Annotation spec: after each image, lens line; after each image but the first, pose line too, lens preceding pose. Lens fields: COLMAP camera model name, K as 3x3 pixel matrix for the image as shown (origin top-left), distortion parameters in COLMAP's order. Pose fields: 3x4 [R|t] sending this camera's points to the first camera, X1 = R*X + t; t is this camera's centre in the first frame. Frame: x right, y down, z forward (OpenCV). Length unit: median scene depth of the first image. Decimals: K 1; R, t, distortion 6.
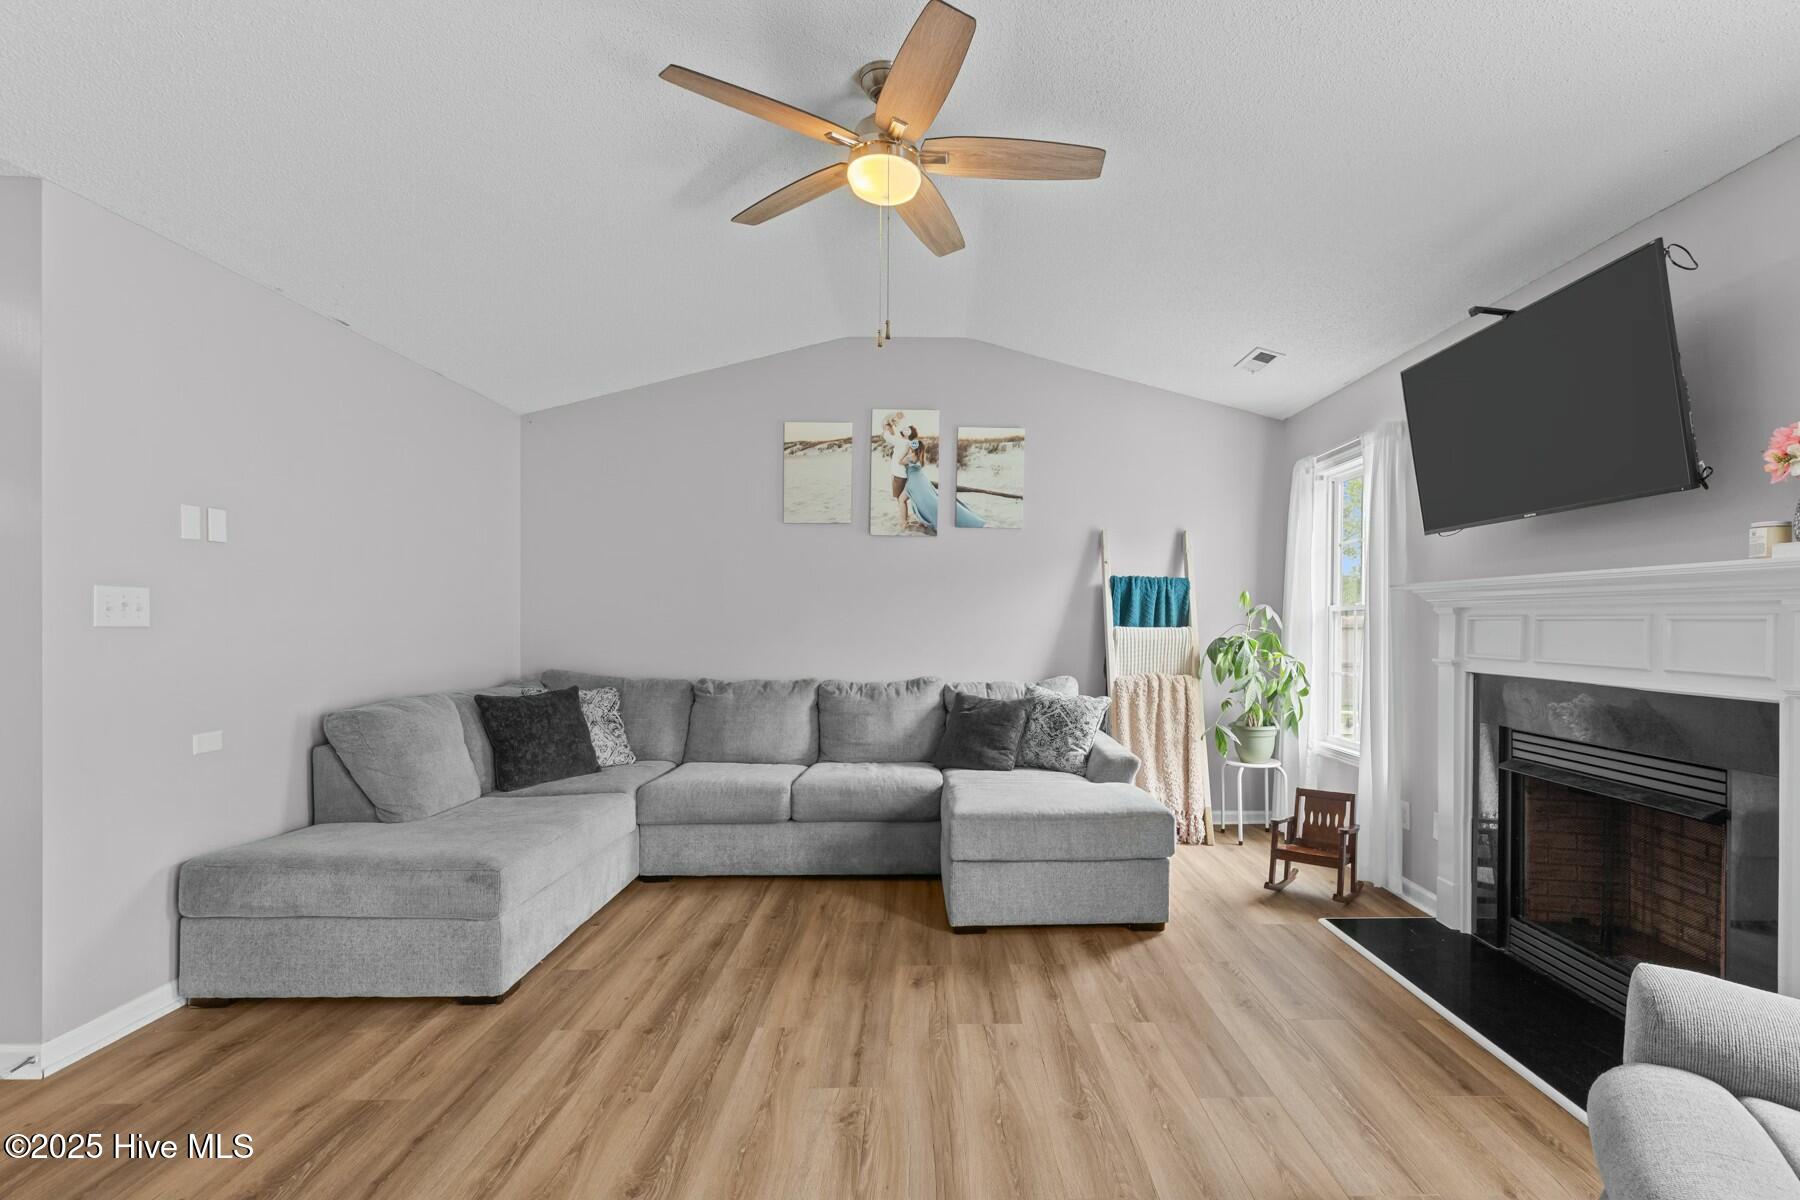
lens RADIAL K [[822.0, 0, 954.2], [0, 822.0, 622.9], [0, 0, 1]] dist [0.009003, -0.003966]
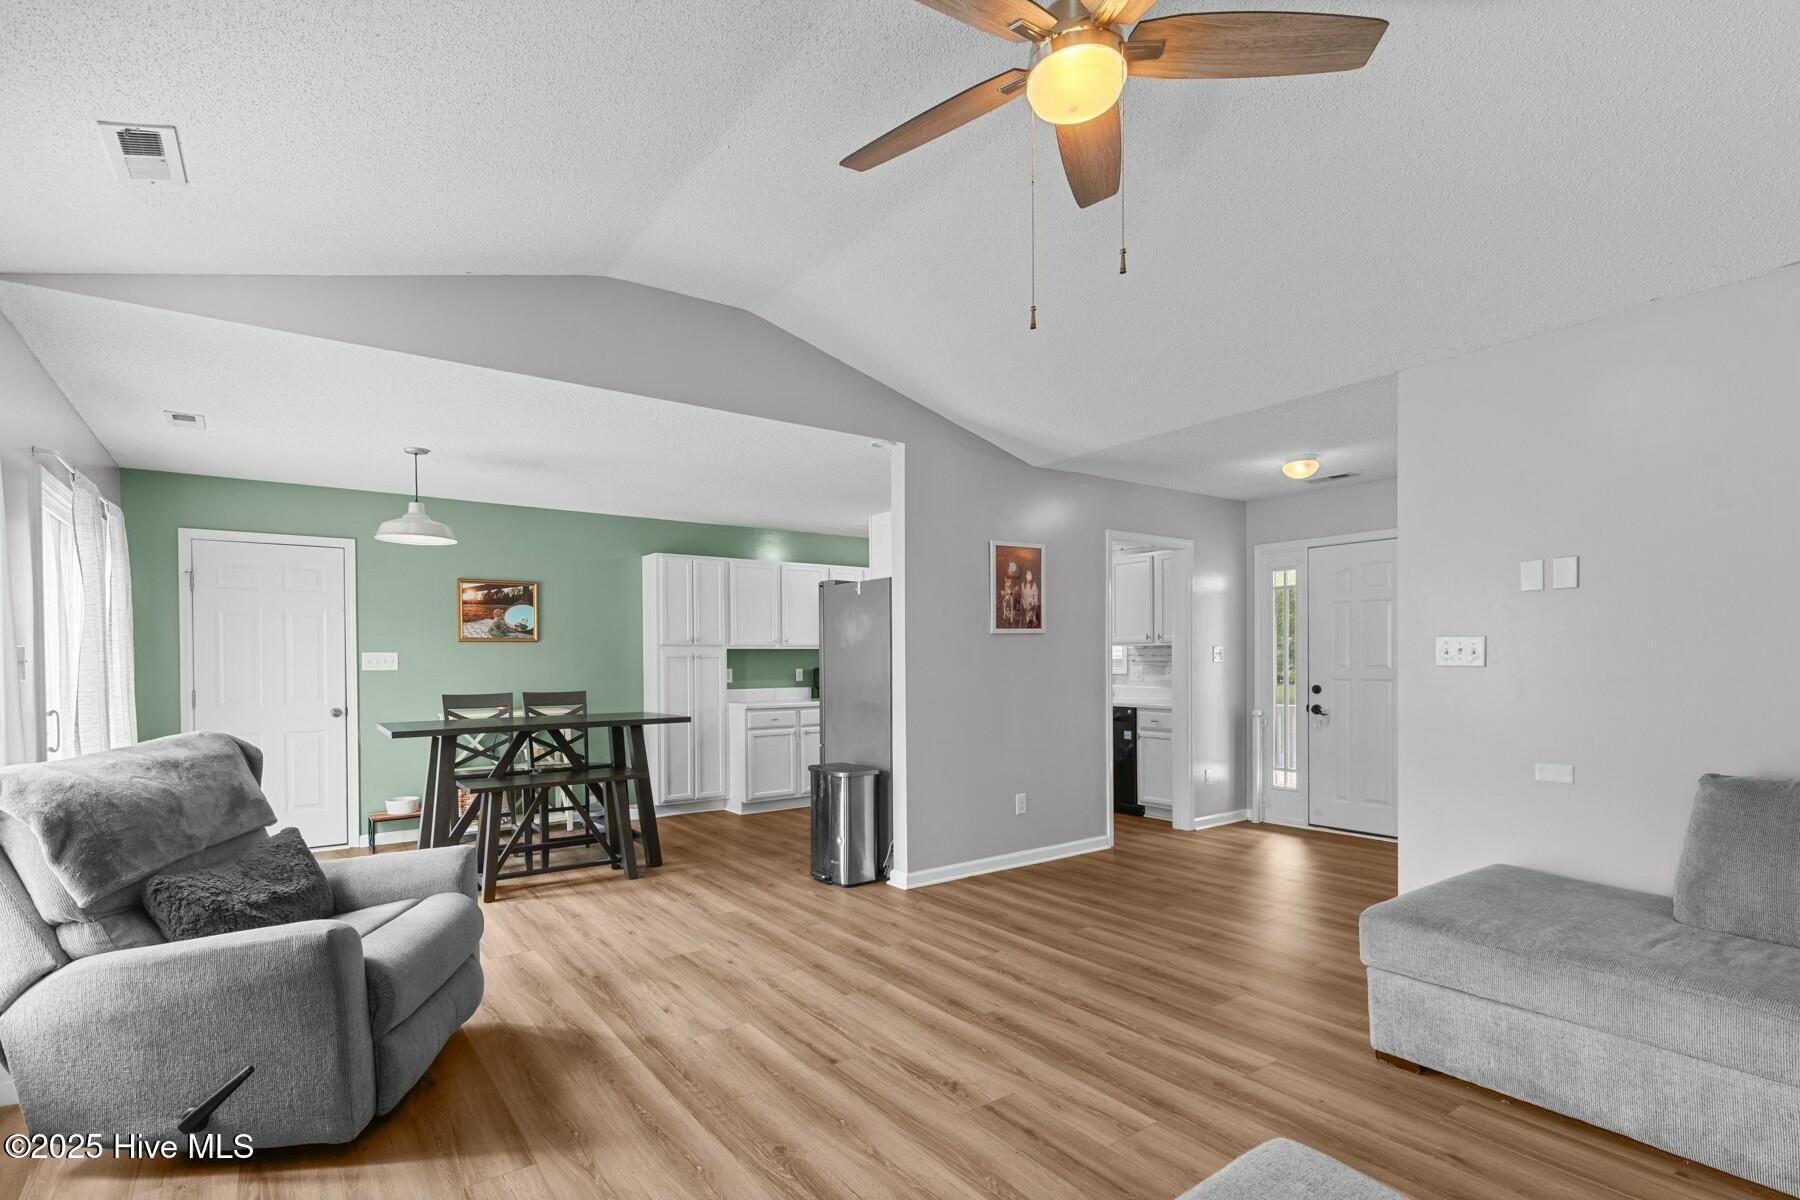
lens RADIAL K [[822.0, 0, 855.6], [0, 822.0, 668.1], [0, 0, 1]] dist [0.009003, -0.003966]
pose [[-0.836265, 0.008211, -0.548265, 0.398488], [0.002072, 0.999928, 0.011813, -0.007825], [0.548322, 0.008743, -0.836222, 1.202311]]
